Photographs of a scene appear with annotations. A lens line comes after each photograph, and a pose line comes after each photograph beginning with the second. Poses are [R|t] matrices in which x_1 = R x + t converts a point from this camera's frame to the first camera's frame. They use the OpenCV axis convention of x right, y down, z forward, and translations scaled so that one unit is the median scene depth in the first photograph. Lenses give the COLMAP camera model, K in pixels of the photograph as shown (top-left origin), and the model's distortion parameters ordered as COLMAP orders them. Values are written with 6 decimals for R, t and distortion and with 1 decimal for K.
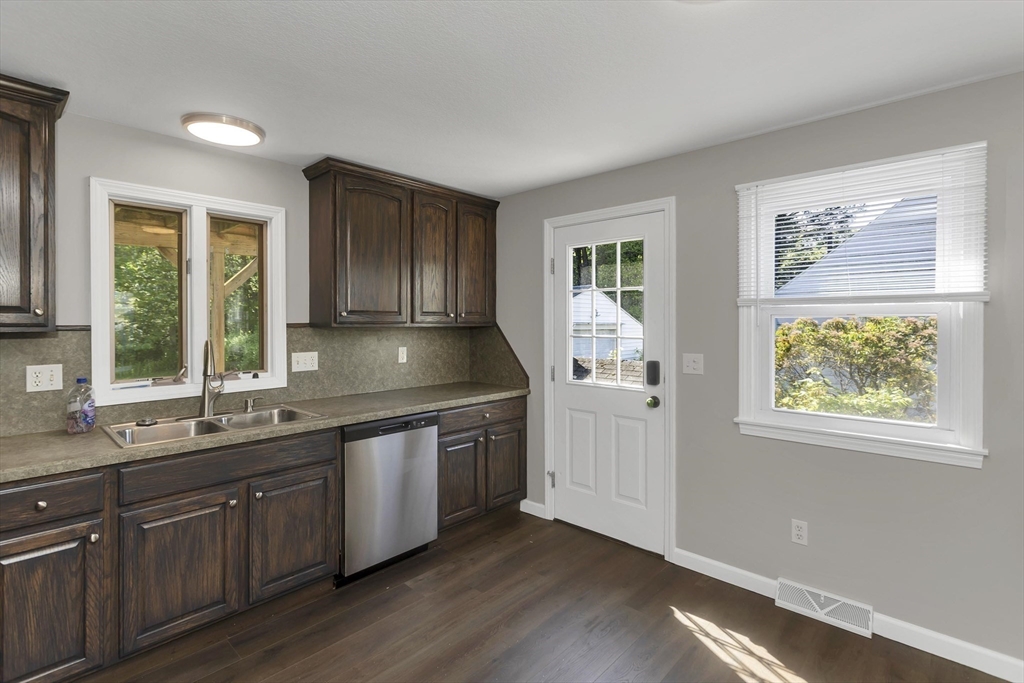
lens RADIAL K [[488.8, 0, 506.4], [0, 488.8, 328.1], [0, 0, 1]] dist [0.002534, 0.000524]
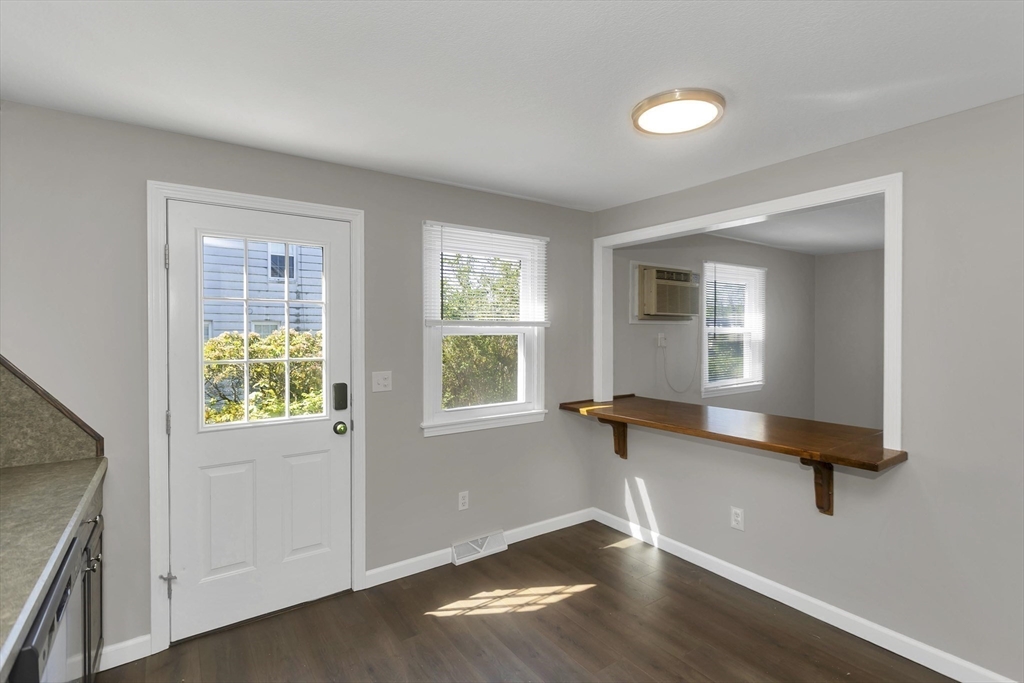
lens RADIAL K [[488.8, 0, 509.5], [0, 488.8, 344.0], [0, 0, 1]] dist [0.002534, 0.000524]
pose [[0.206301, -0.021364, 0.978255, -0.572020], [0.015253, 0.999710, 0.018616, -0.020311], [-0.978370, 0.011081, 0.206567, 0.542455]]
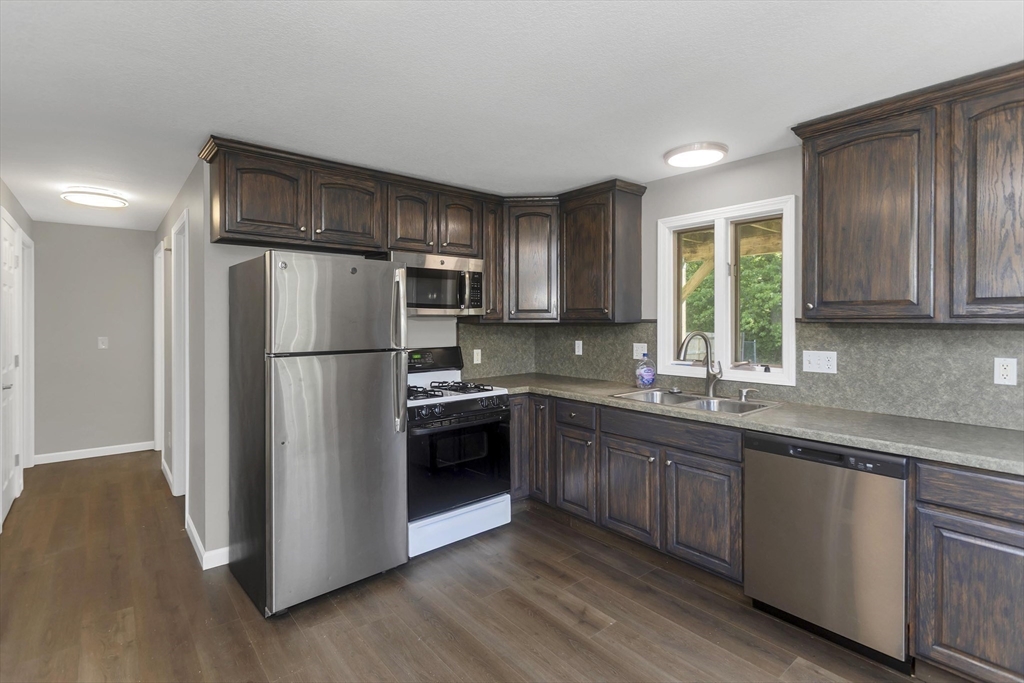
lens RADIAL K [[488.8, 0, 510.4], [0, 488.8, 321.0], [0, 0, 1]] dist [0.002534, 0.000524]
pose [[-0.122443, 0.007849, -0.992444, 0.609750], [-0.006192, 0.999943, 0.008673, -0.009682], [0.992456, 0.007207, -0.122388, 0.645653]]
